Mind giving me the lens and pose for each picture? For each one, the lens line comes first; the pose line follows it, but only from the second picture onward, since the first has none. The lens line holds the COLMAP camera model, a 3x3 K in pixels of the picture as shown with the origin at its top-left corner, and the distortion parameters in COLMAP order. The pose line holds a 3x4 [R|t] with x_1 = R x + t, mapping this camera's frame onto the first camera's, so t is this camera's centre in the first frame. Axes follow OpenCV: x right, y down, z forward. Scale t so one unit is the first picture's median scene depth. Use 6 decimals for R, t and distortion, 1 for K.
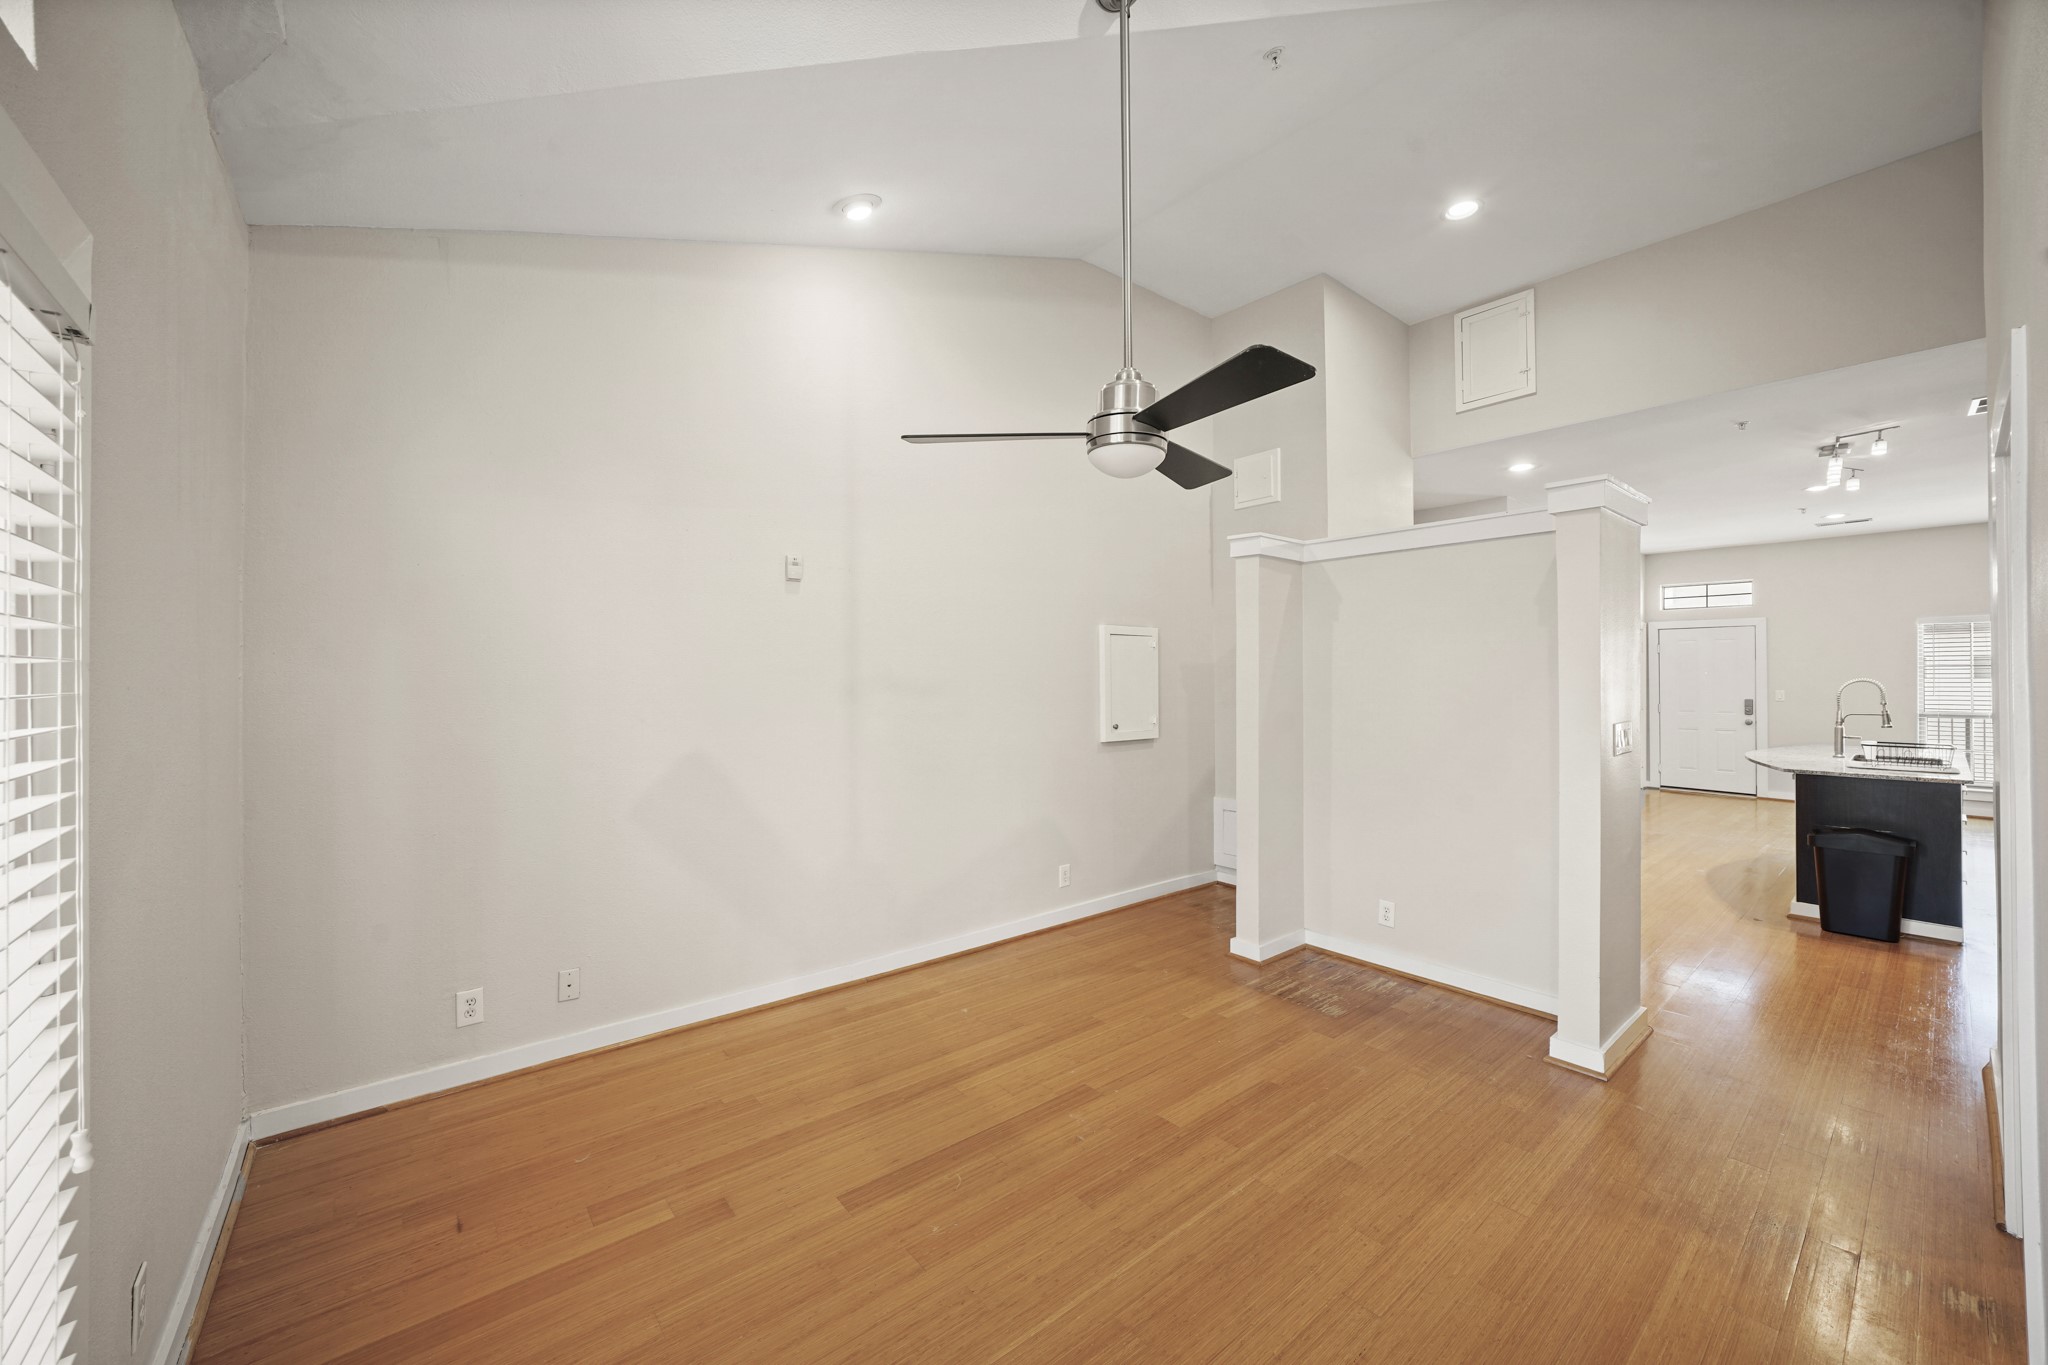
lens RADIAL K [[783.8, 0, 1017.0], [0, 783.8, 670.2], [0, 0, 1]] dist [-0.017735, 0.004199]
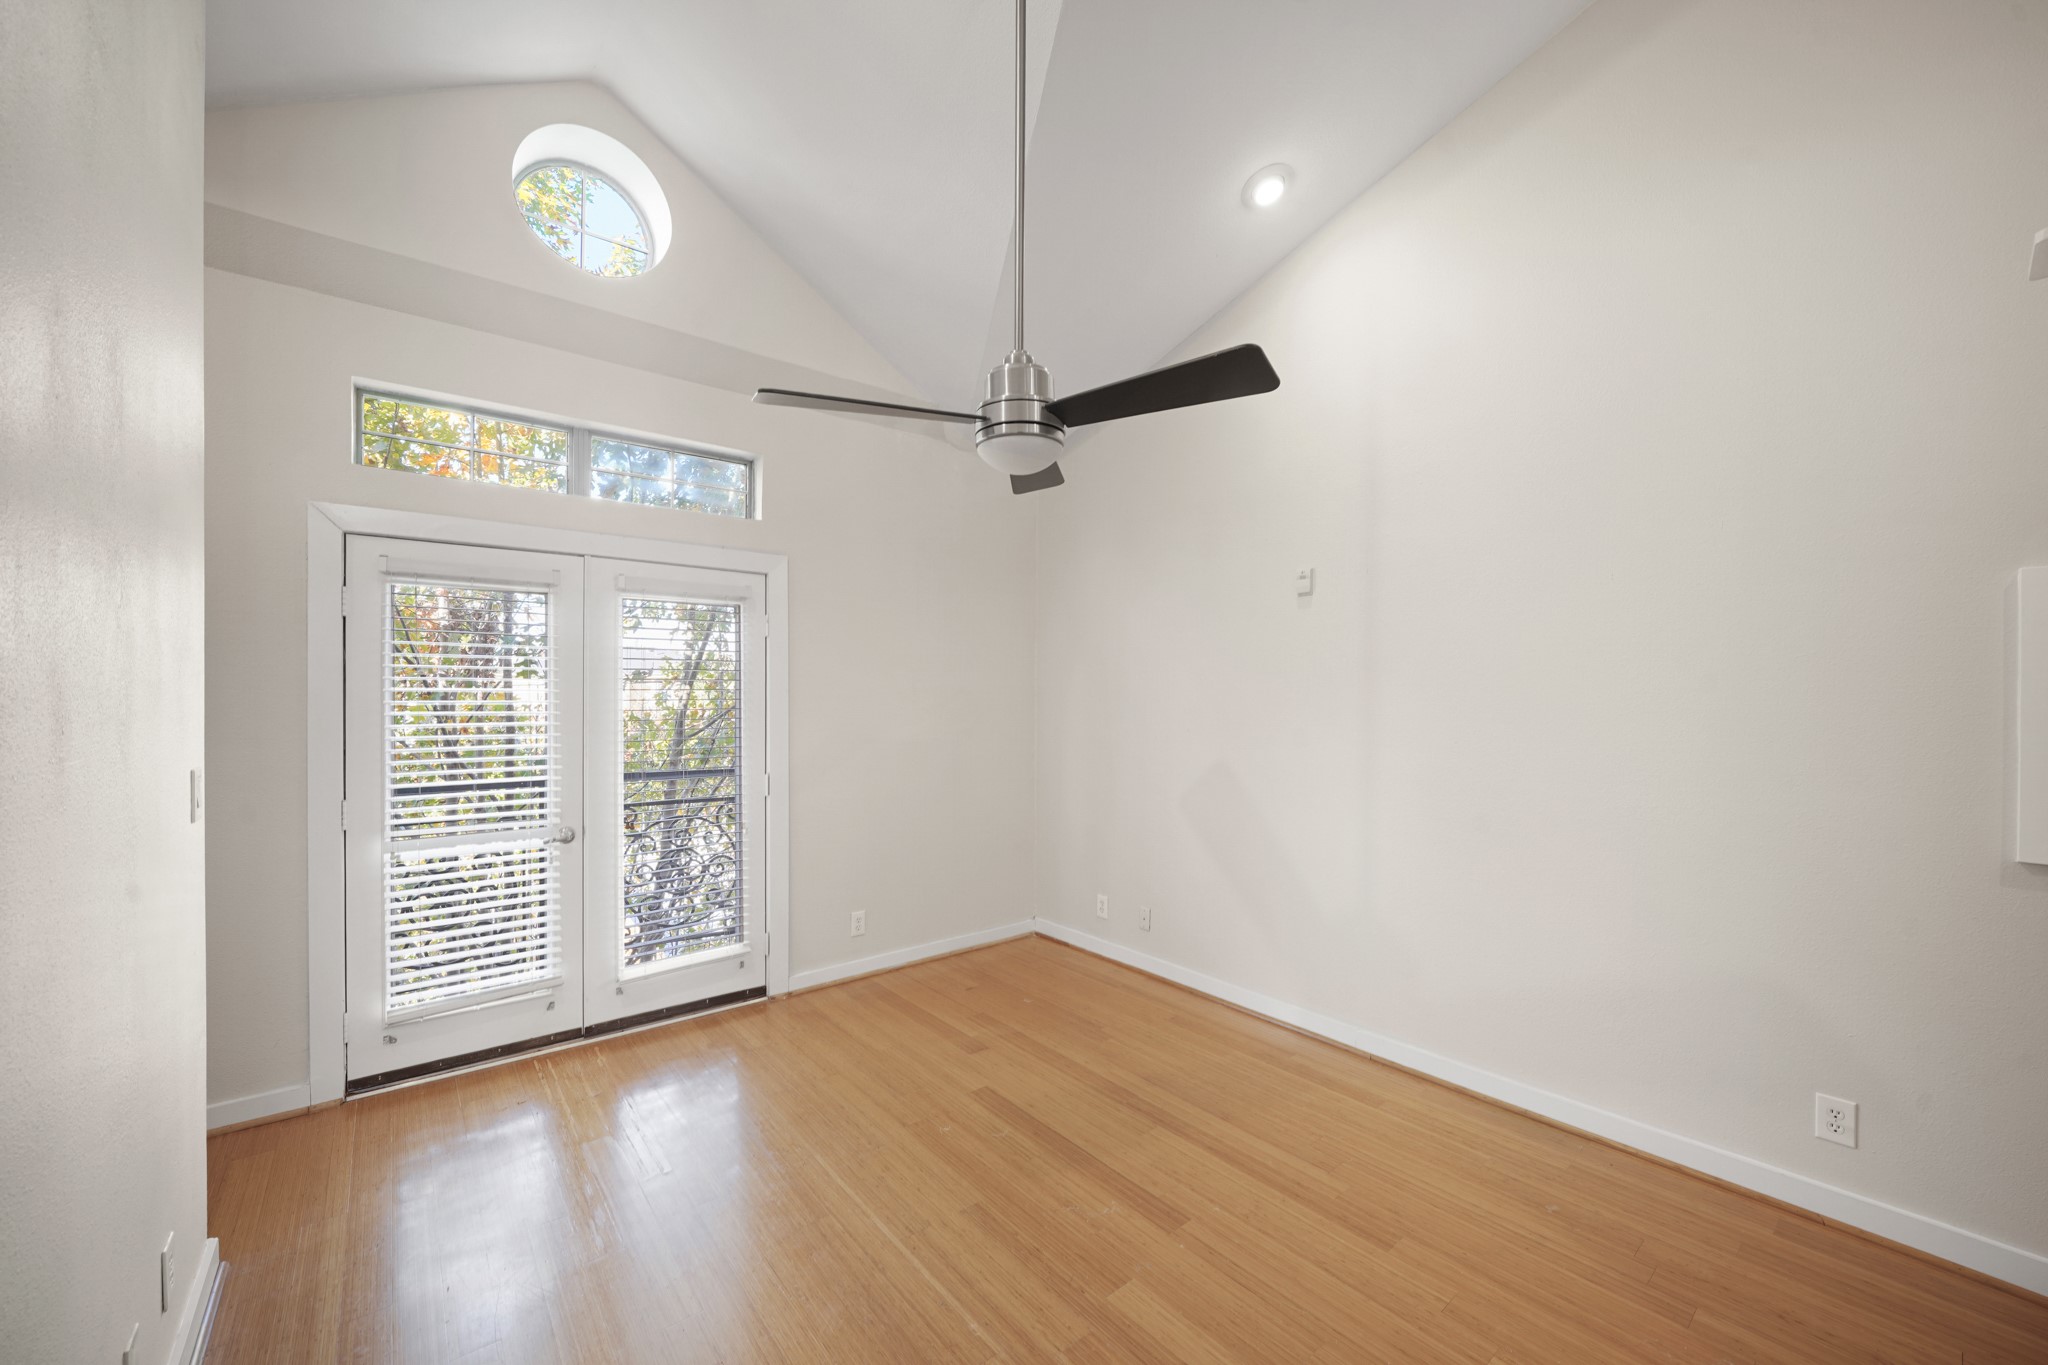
lens RADIAL K [[791.5, 0, 1010.9], [0, 791.5, 679.9], [0, 0, 1]] dist [-0.008555, 0.000136]
pose [[-0.015251, -0.016040, -0.999755, 0.900633], [0.005815, 0.999853, -0.016130, 0.004475], [0.999867, -0.006059, -0.015155, 0.851060]]
